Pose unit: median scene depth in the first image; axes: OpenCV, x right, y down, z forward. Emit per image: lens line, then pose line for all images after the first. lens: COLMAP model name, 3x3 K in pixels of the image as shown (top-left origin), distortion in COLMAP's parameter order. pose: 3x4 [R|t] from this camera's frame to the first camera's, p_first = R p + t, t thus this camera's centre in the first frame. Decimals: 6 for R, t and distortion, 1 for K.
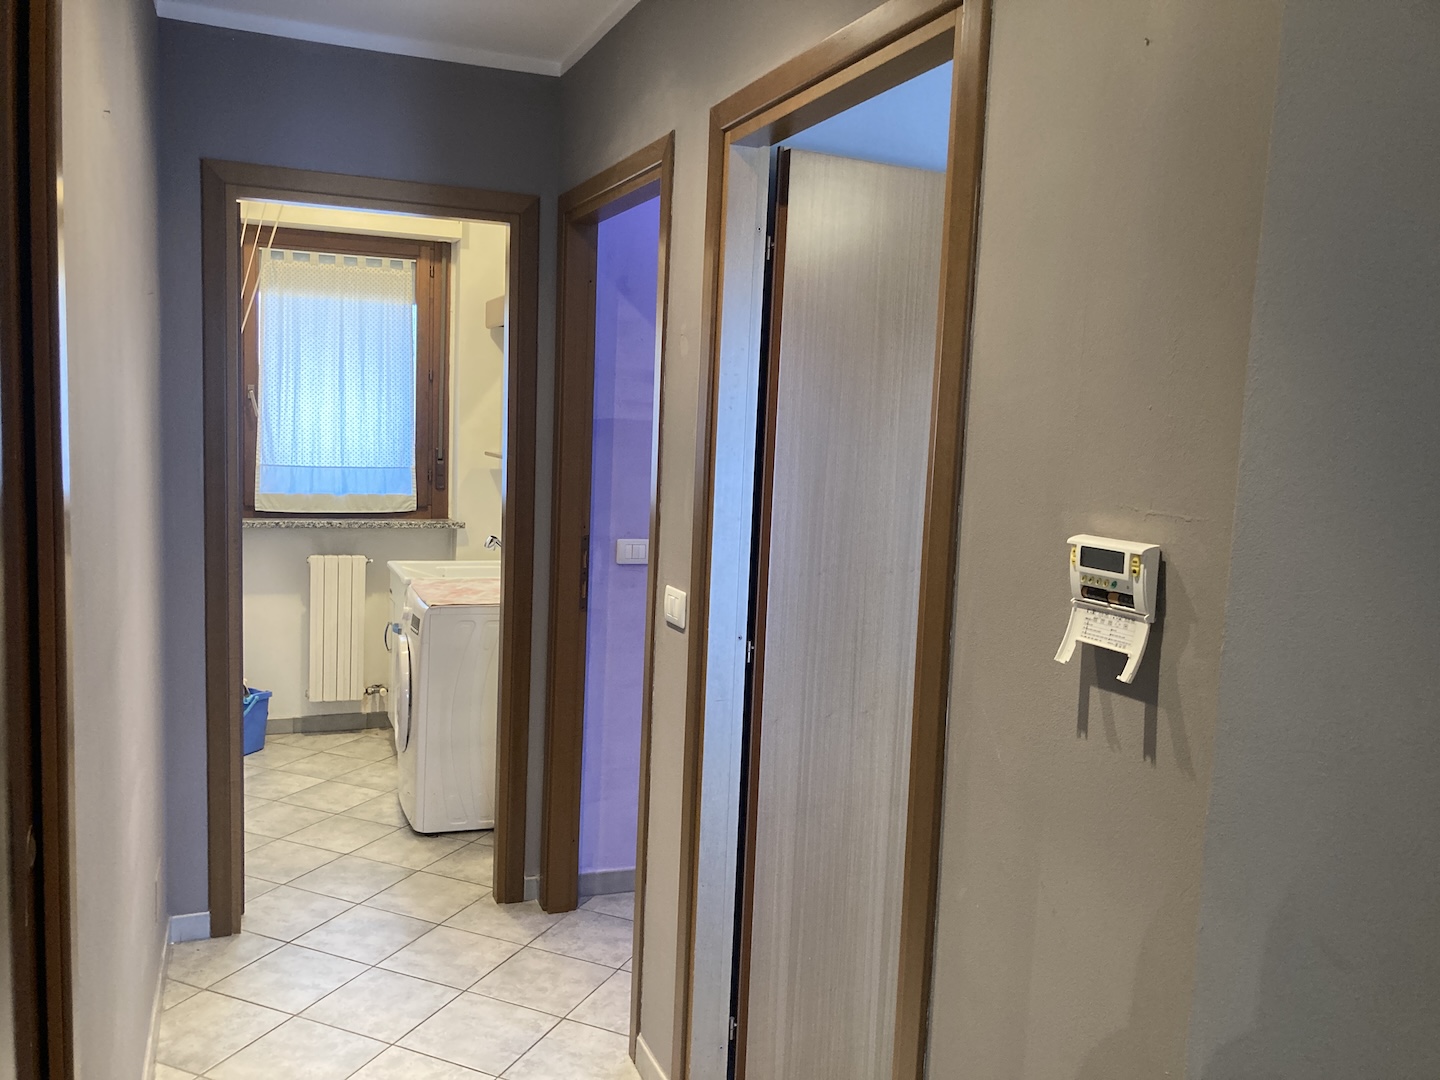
lens RADIAL K [[1192.3, 0, 716.7], [0, 1192.3, 544.9], [0, 0, 1]] dist [0.037171, 0.011742]
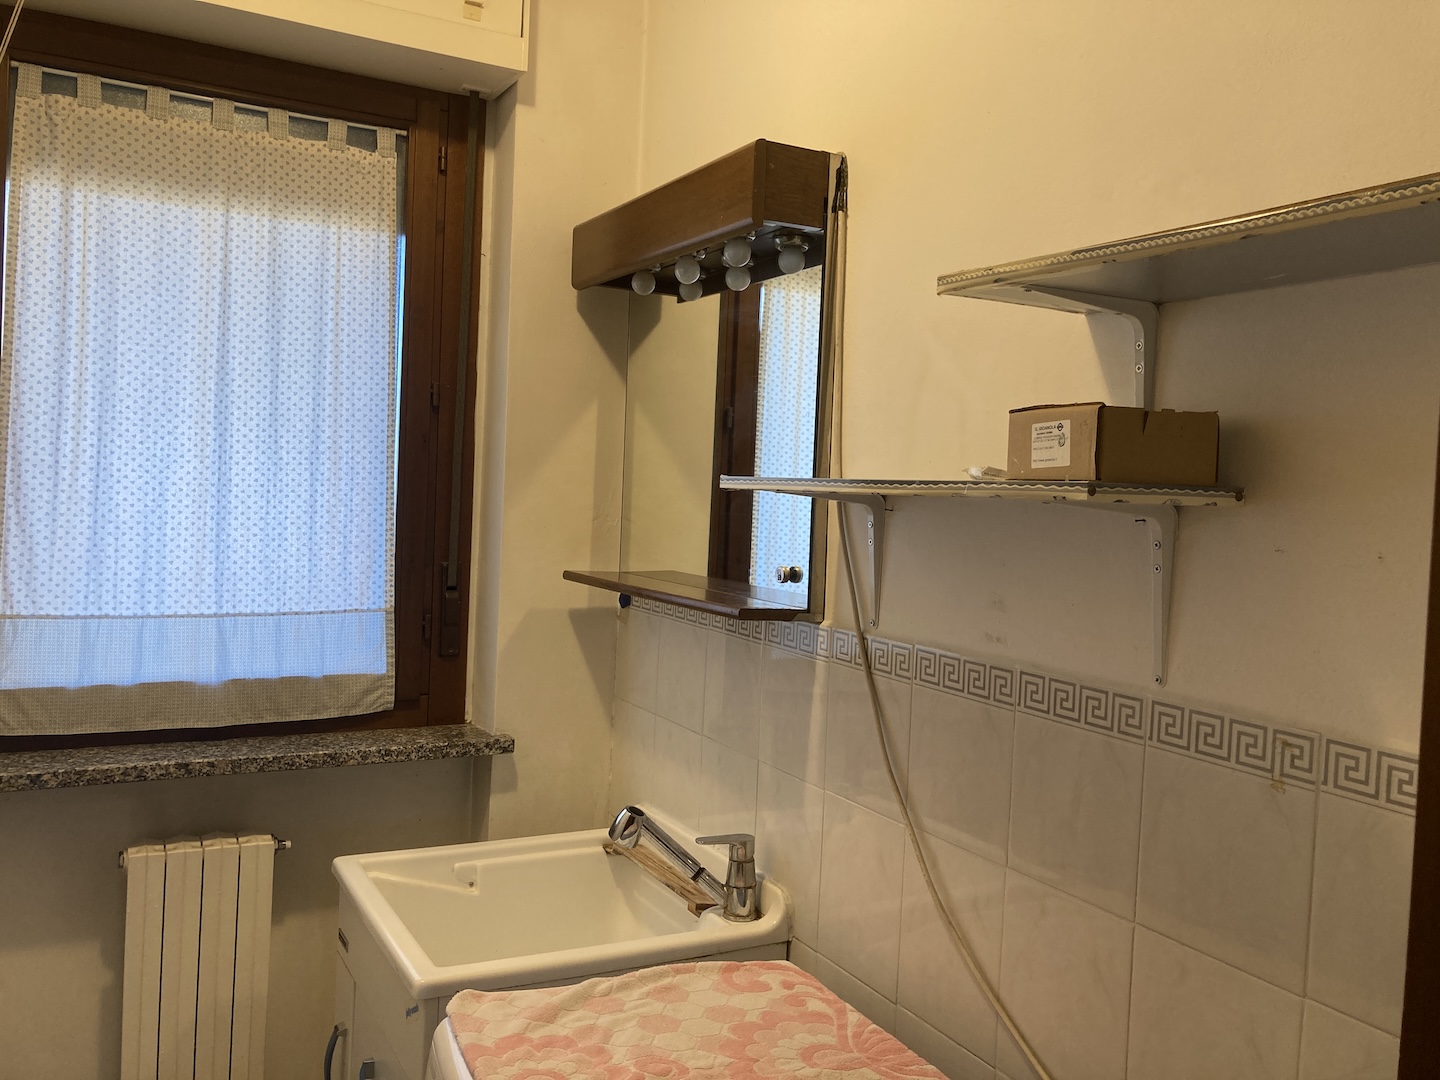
lens RADIAL K [[1192.3, 0, 723.5], [0, 1192.3, 534.0], [0, 0, 1]] dist [0.037171, 0.011742]
pose [[0.992135, 0.004803, 0.125083, -0.192826], [0.002016, 0.998521, -0.054331, -0.069751], [-0.125159, 0.054156, 0.990657, 0.569181]]
